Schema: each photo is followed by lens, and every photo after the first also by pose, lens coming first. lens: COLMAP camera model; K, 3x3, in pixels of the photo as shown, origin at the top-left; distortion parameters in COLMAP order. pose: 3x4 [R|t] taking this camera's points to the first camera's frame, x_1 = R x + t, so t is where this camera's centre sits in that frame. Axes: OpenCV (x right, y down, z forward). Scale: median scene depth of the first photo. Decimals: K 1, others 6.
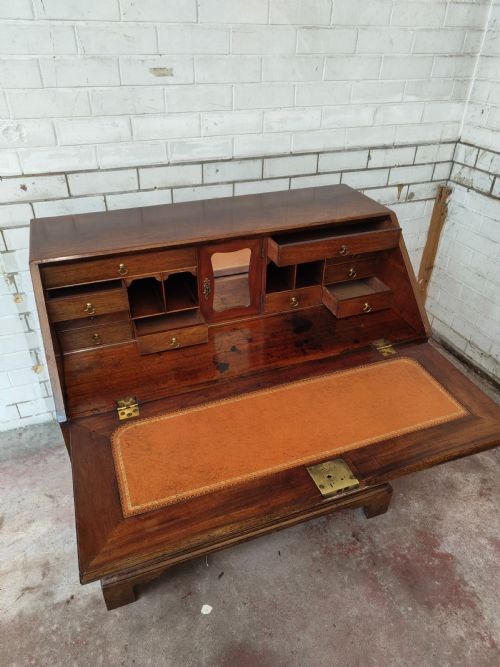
lens RADIAL K [[467.4, 0, 243.8], [0, 467.4, 334.1], [0, 0, 1]] dist [-0.000516, 0.004987]
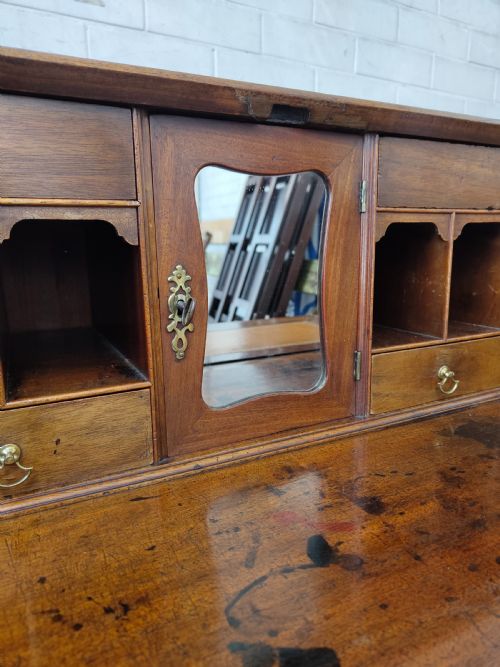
lens RADIAL K [[467.4, 0, 249.6], [0, 467.4, 342.8], [0, 0, 1]] dist [-0.000516, 0.004987]
pose [[0.993767, -0.046274, 0.101422, -0.056074], [0.081927, 0.920133, -0.382940, 0.019635], [-0.075602, 0.388862, 0.918189, 0.626971]]
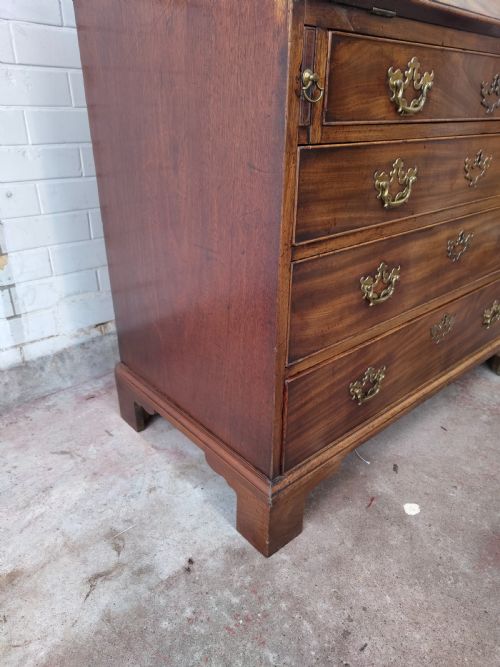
lens RADIAL K [[467.4, 0, 245.8], [0, 467.4, 347.7], [0, 0, 1]] dist [-0.000516, 0.004987]
pose [[0.935347, -0.160768, 0.315086, -0.421458], [0.199232, 0.975461, -0.093714, 0.370434], [-0.292288, 0.150430, 0.944425, 0.418297]]
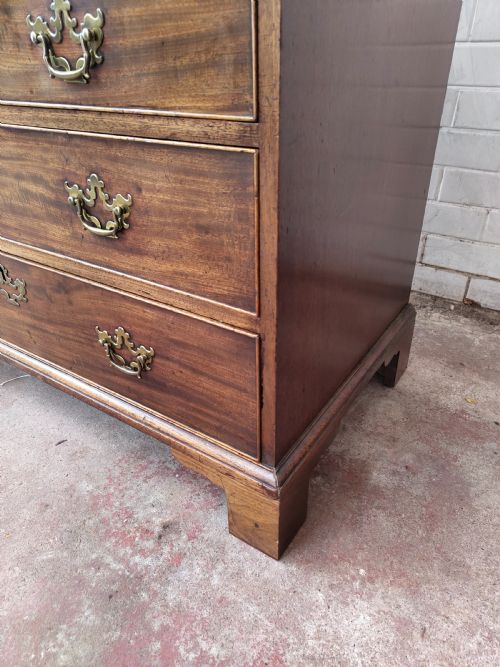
lens RADIAL K [[467.4, 0, 254.1], [0, 467.4, 343.0], [0, 0, 1]] dist [-0.000516, 0.004987]
pose [[0.595867, 0.409530, -0.690816, 0.534224], [-0.441176, 0.885706, 0.144526, 0.212408], [0.671048, 0.218654, 0.708439, 0.784201]]
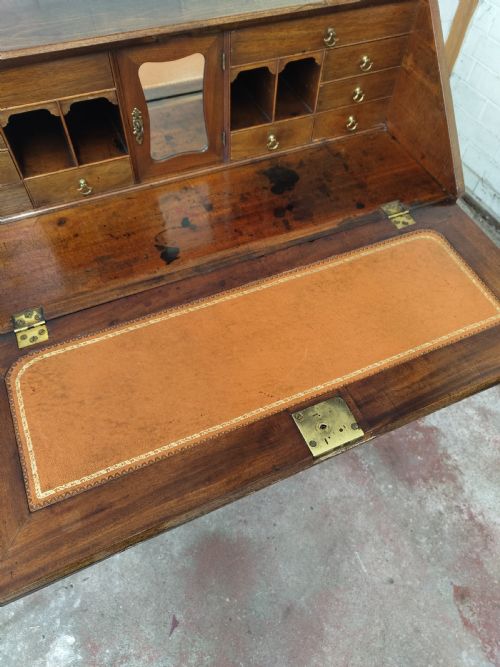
lens RADIAL K [[467.4, 0, 249.6], [0, 467.4, 337.3], [0, 0, 1]] dist [-0.000516, 0.004987]
pose [[0.997236, -0.038342, 0.063648, 0.017627], [0.011755, 0.927201, 0.374380, -0.054827], [-0.073369, -0.372597, 0.925088, 0.234943]]
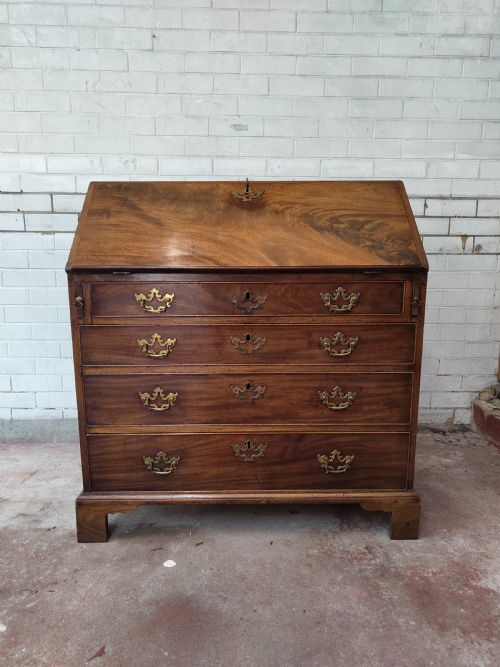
lens RADIAL K [[467.4, 0, 247.0], [0, 467.4, 332.8], [0, 0, 1]] dist [-0.000516, 0.004987]
pose [[0.941470, 0.049237, -0.333480, 0.314182], [-0.183203, 0.905158, -0.383569, 0.475442], [0.282966, 0.422214, 0.861200, 0.085883]]
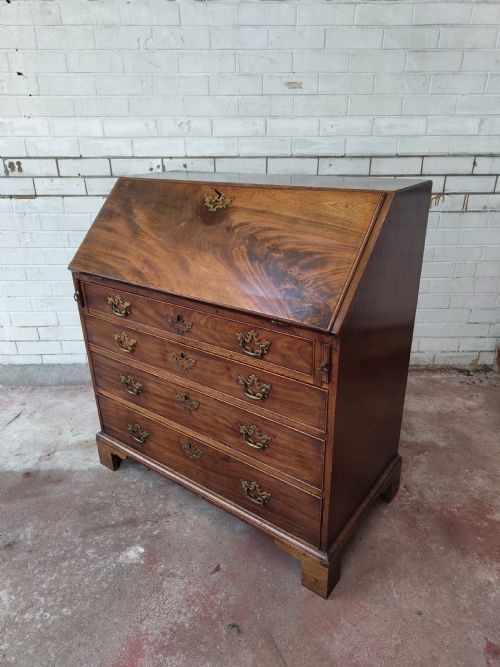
lens RADIAL K [[467.4, 0, 247.8], [0, 467.4, 337.7], [0, 0, 1]] dist [-0.000516, 0.004987]
pose [[0.935237, 0.125322, -0.331100, 0.227741], [-0.181542, 0.972690, -0.144625, 0.347803], [0.303933, 0.195367, 0.932447, -0.144089]]
